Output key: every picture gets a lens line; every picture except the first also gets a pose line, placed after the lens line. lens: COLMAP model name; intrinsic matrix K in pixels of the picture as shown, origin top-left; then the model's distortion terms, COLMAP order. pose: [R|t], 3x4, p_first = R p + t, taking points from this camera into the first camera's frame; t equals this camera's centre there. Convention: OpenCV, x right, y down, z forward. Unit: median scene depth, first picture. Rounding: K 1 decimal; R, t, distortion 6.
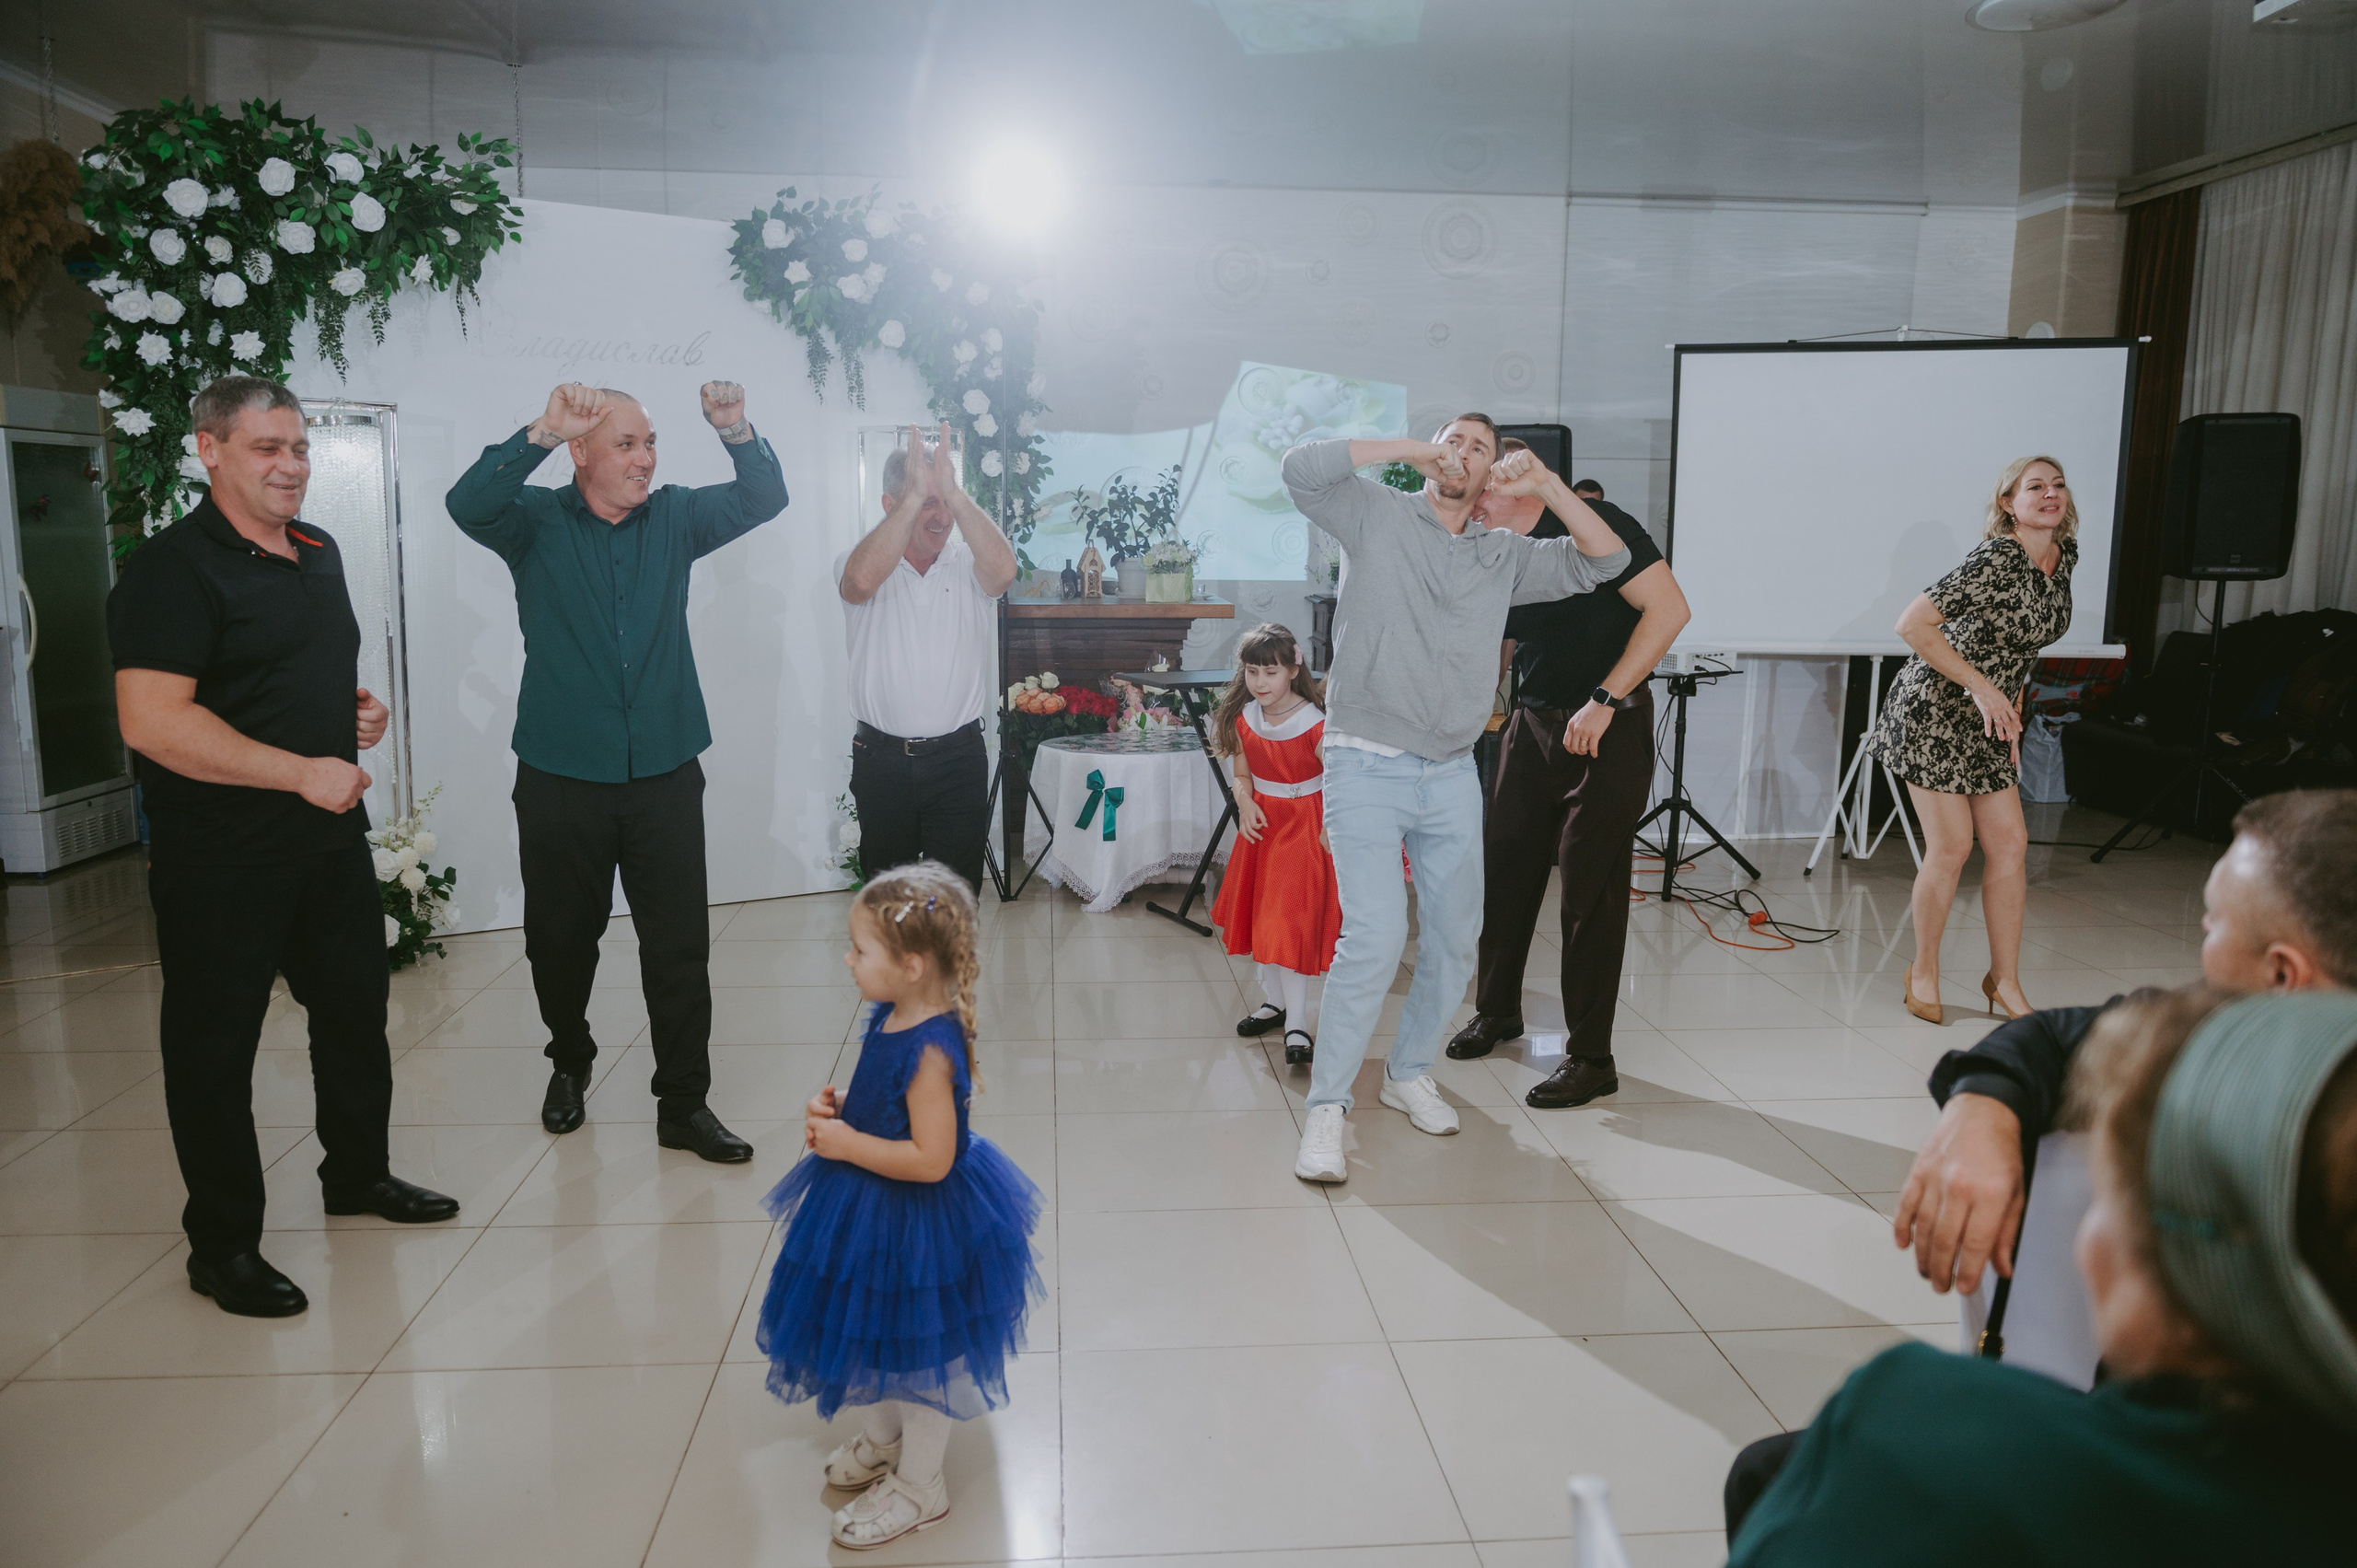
lens RADIAL K [[1645.2, 0, 1164.2], [0, 1645.2, 769.9], [0, 0, 1]] dist [-0.006736, -0.005620]
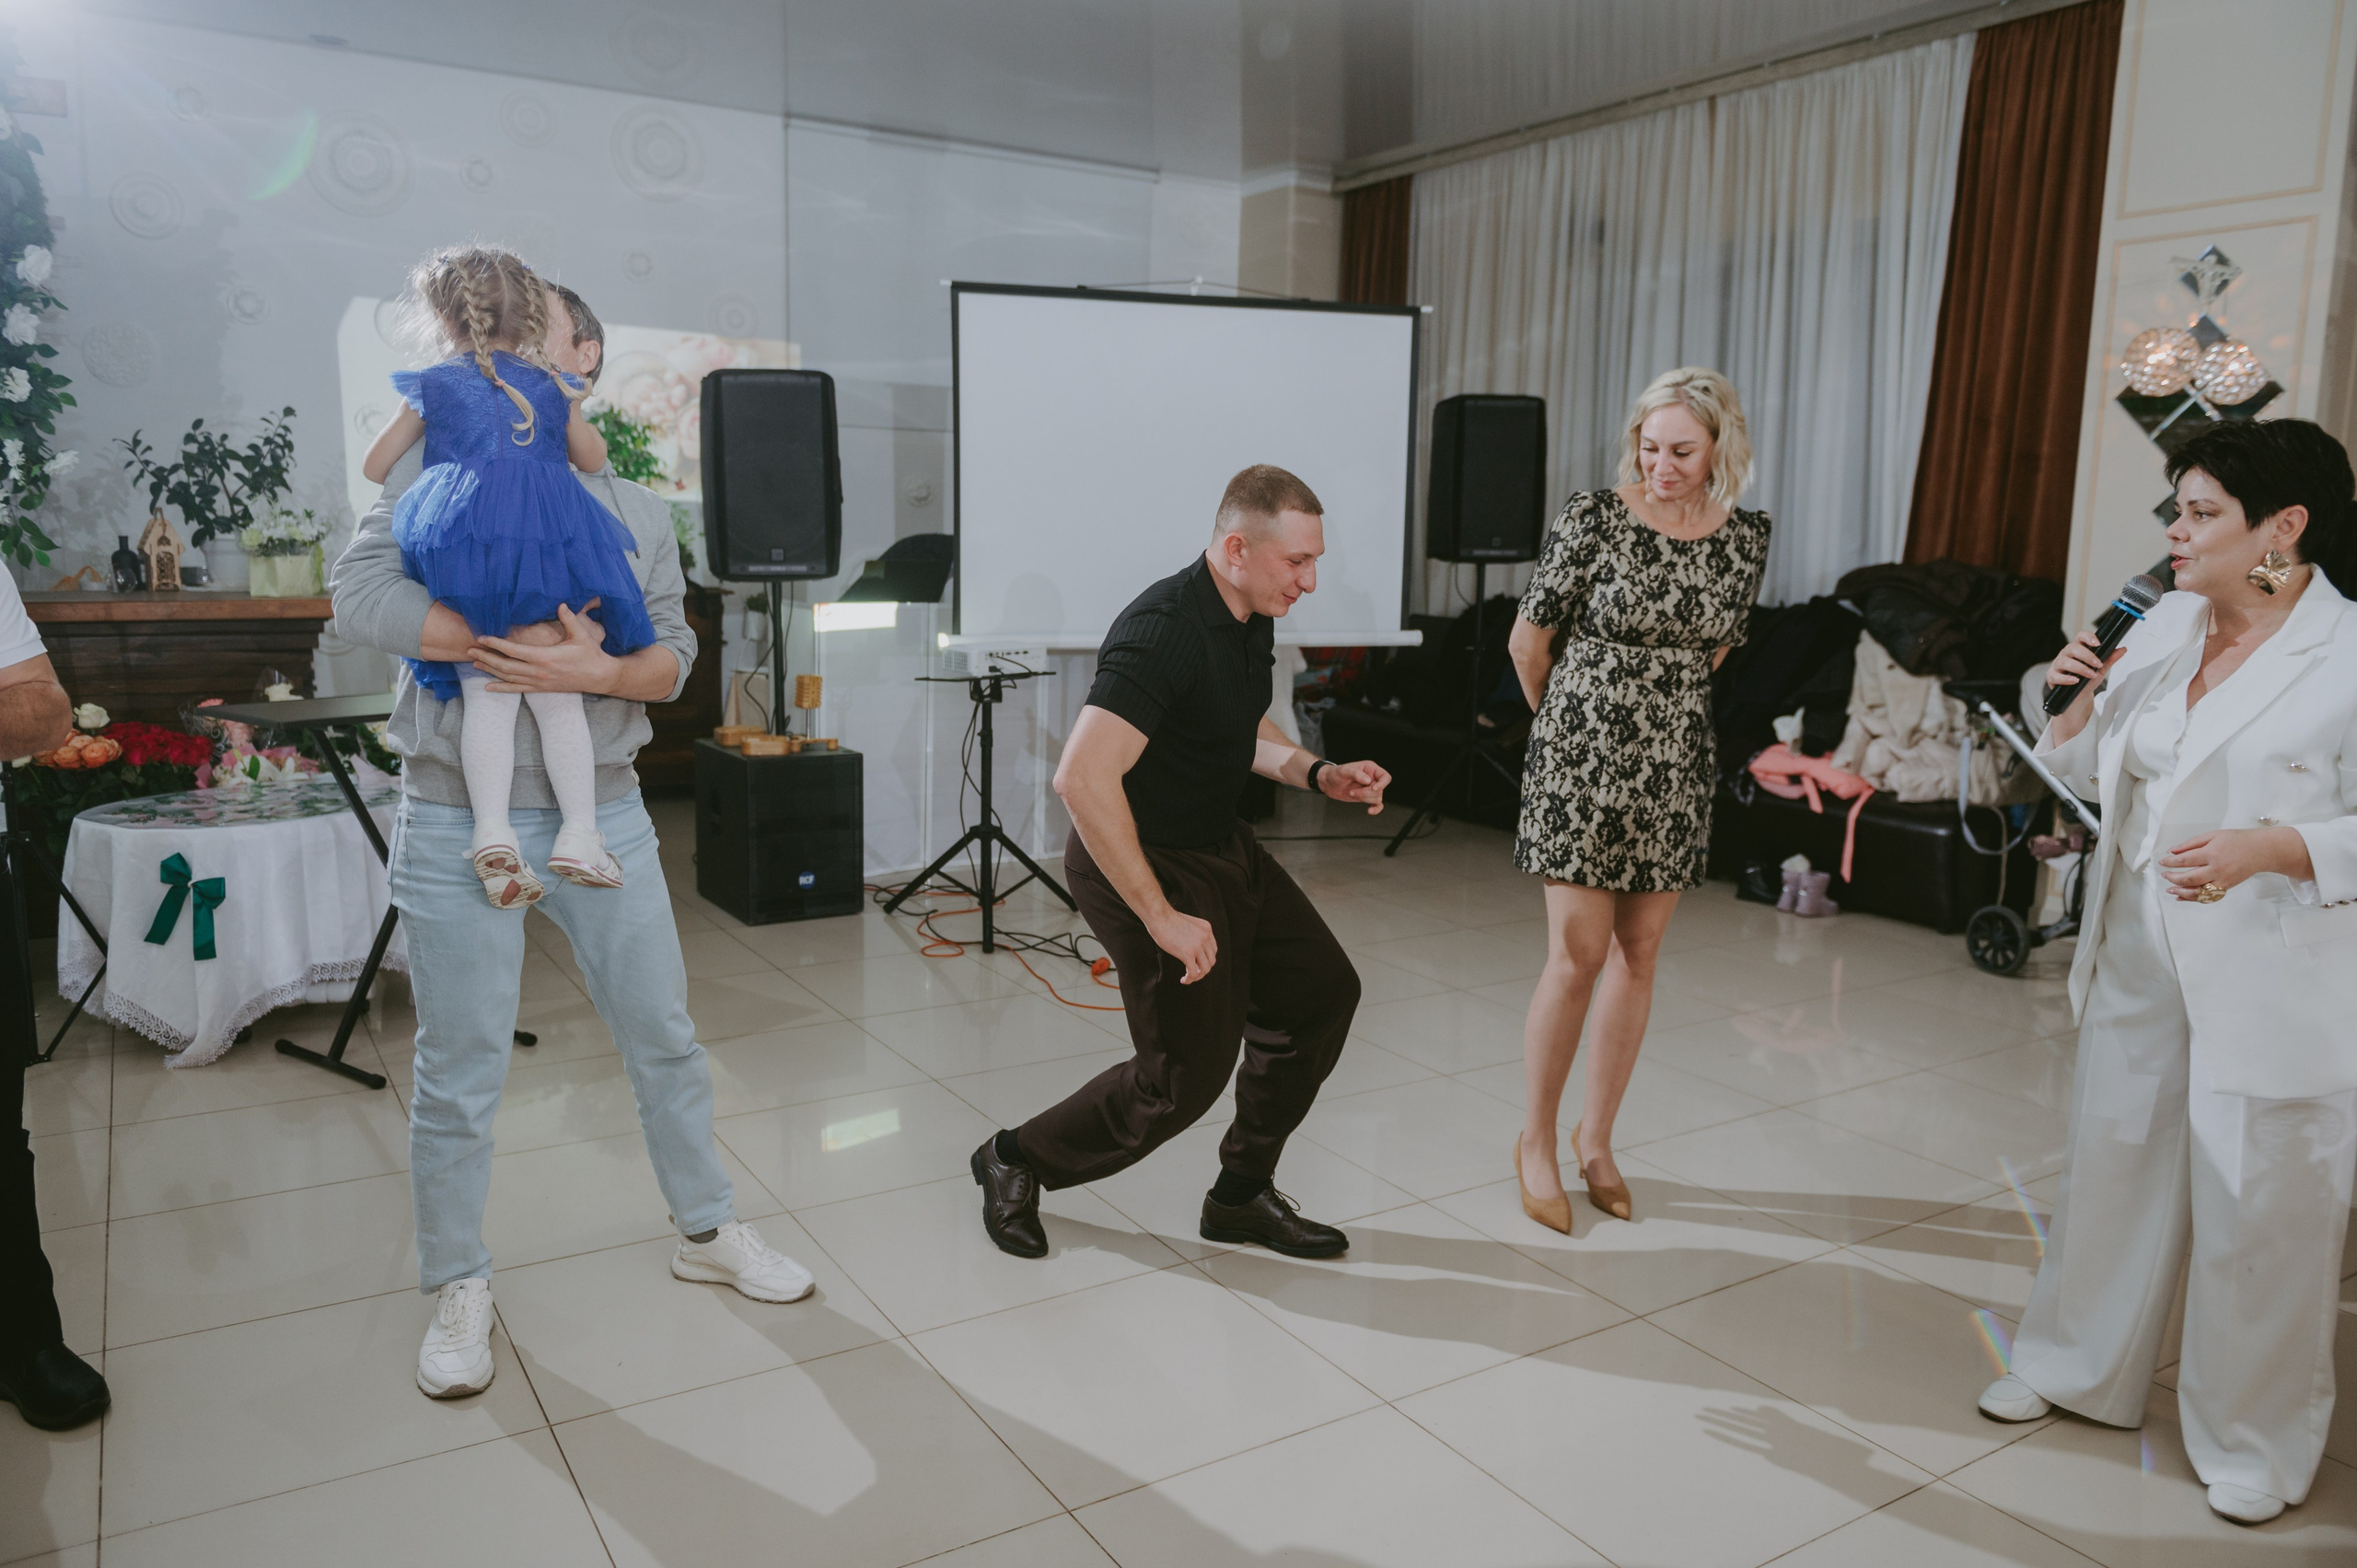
lens RADIAL K [[1645.2, 0, 1164.2], [0, 1645.2, 769.9], [0, 0, 1]] dist [-0.006736, -0.005620]
pose [[0.884666, -0.058504, 0.462541, 0.006394], [0.054839, 0.998266, 0.021378, -0.023387], [-0.462990, 0.006452, 0.886340, 0.214738]]
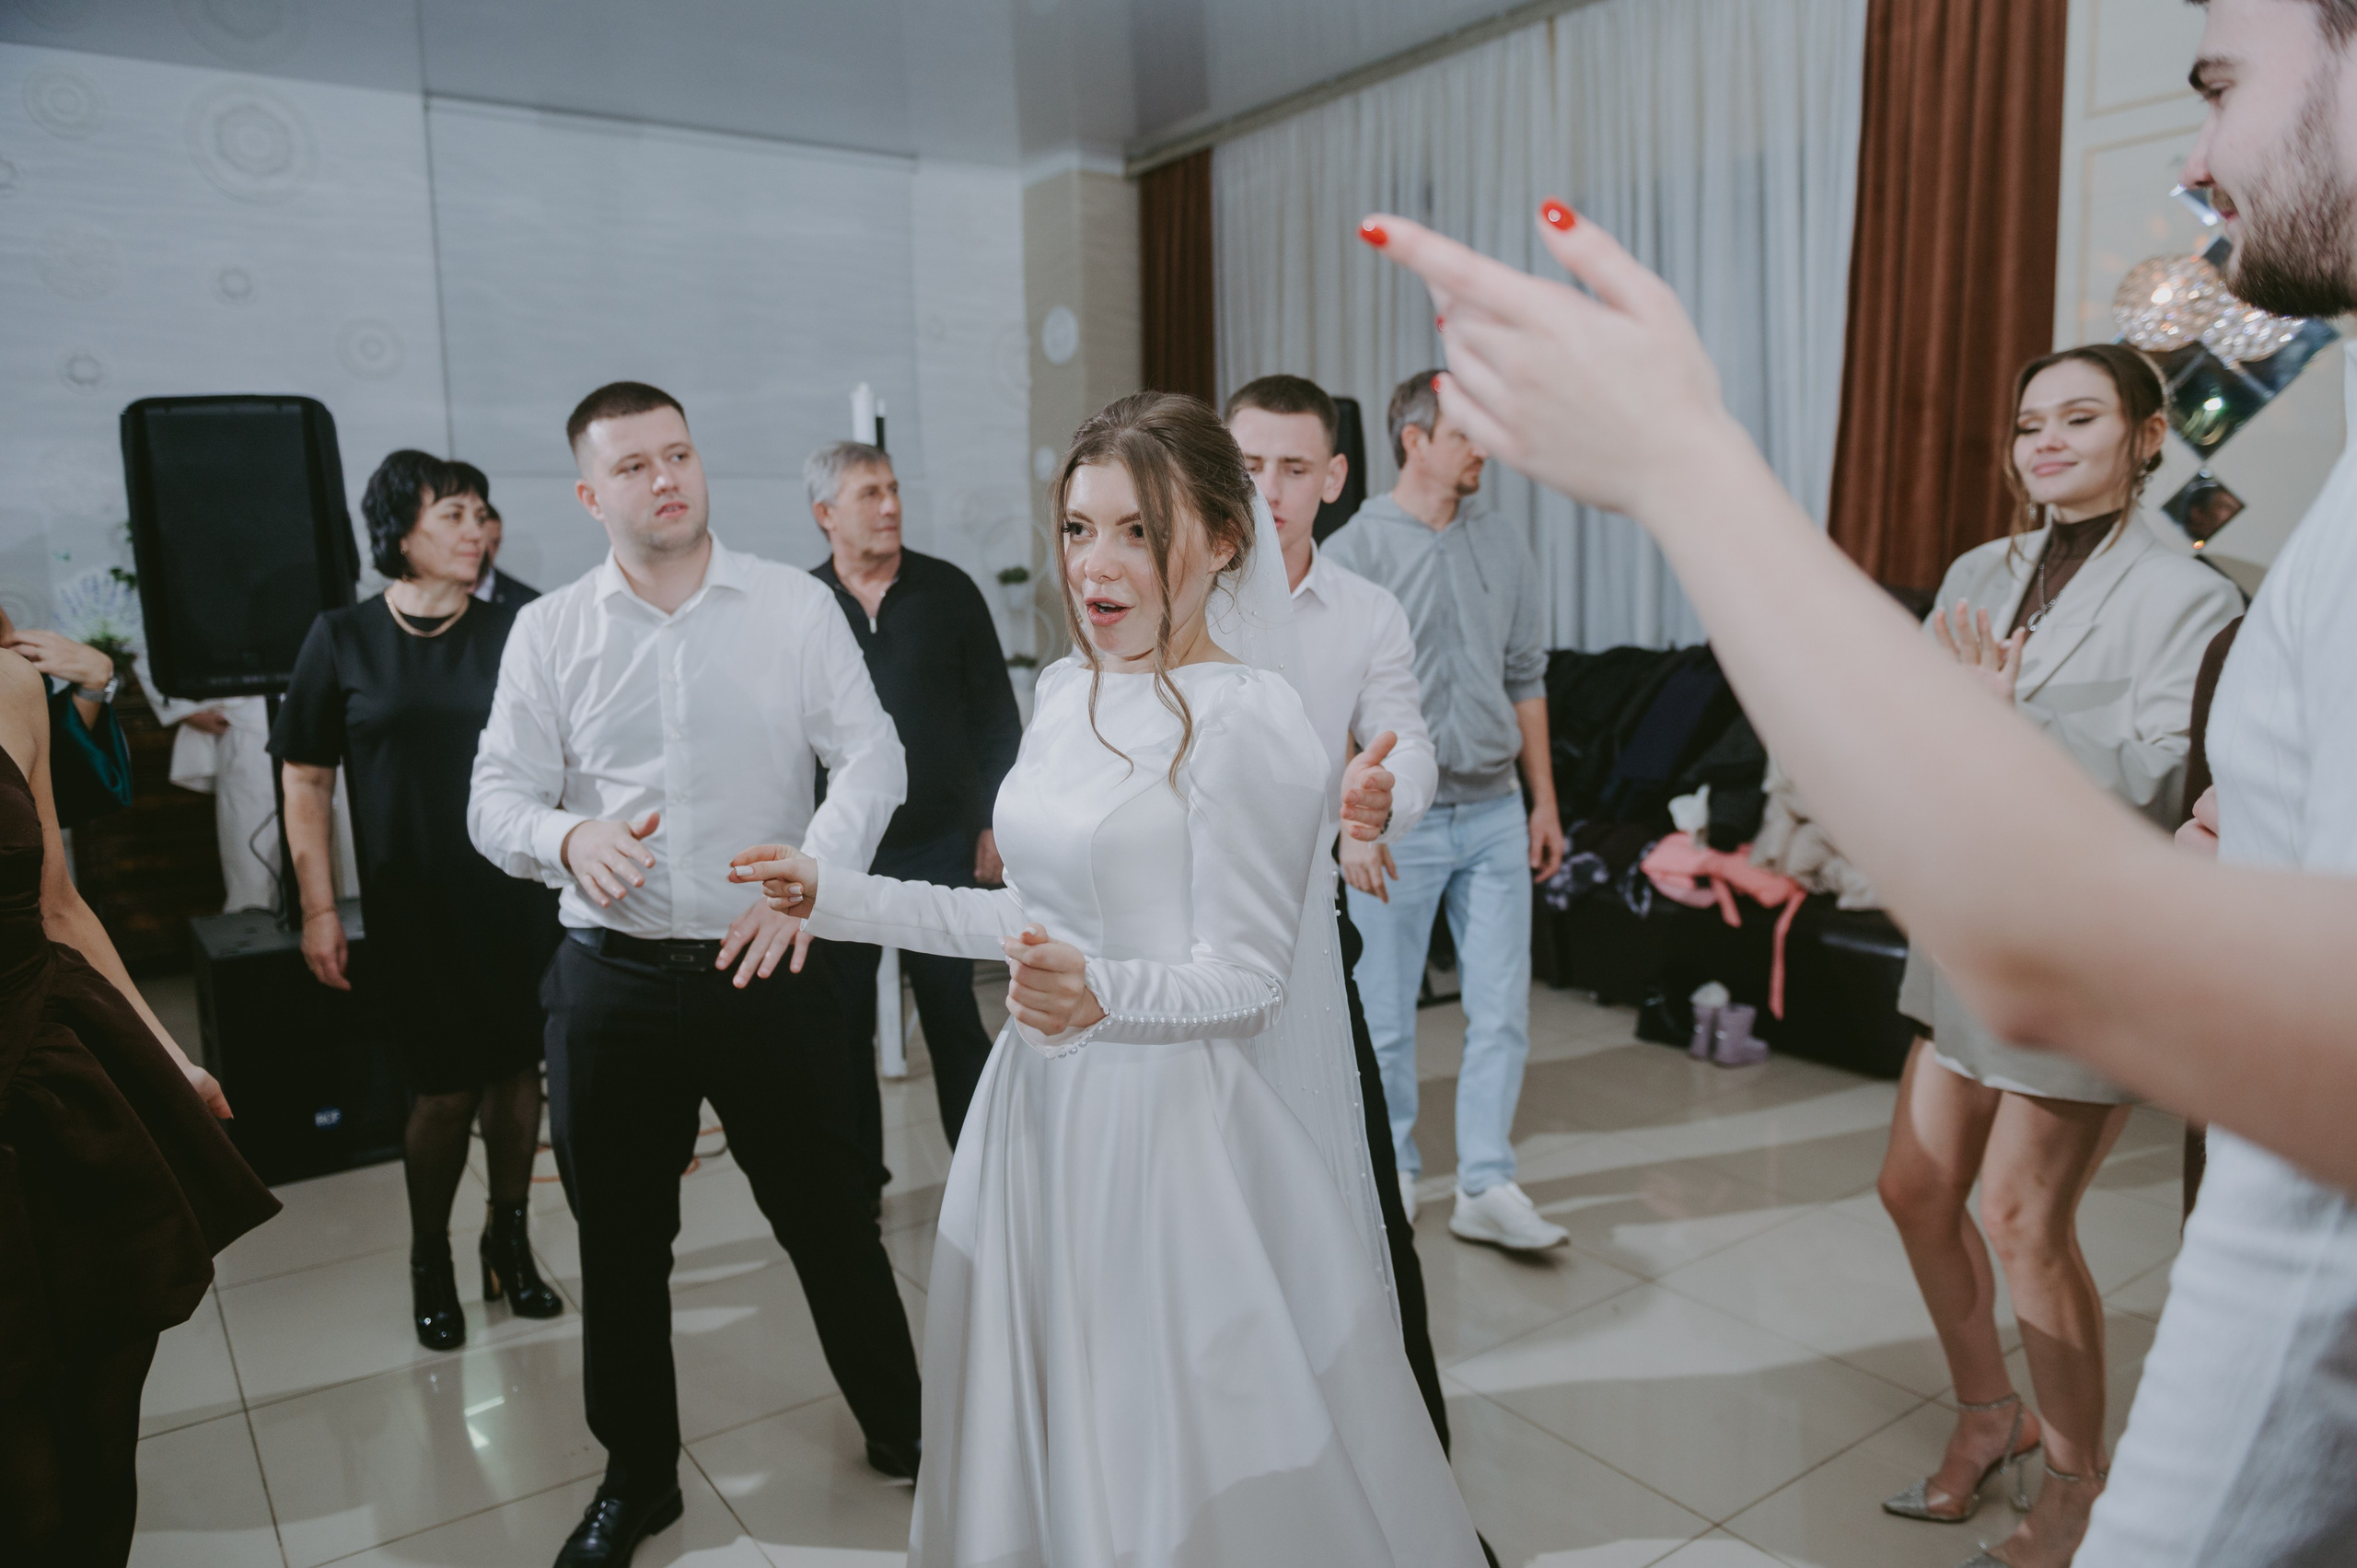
lens RADIAL K [[1589.5, 0, 1172.6], [0, 1589.5, 757.3], [0, 0, 1]] dist [-0.003857, -0.002783]
pose [[0.857517, -0.093544, 0.505879, 0.212511], [0.106969, 0.994259, 0.002530, -0.056624], [-0.503211, 0.051944, 0.862601, 0.393201]]
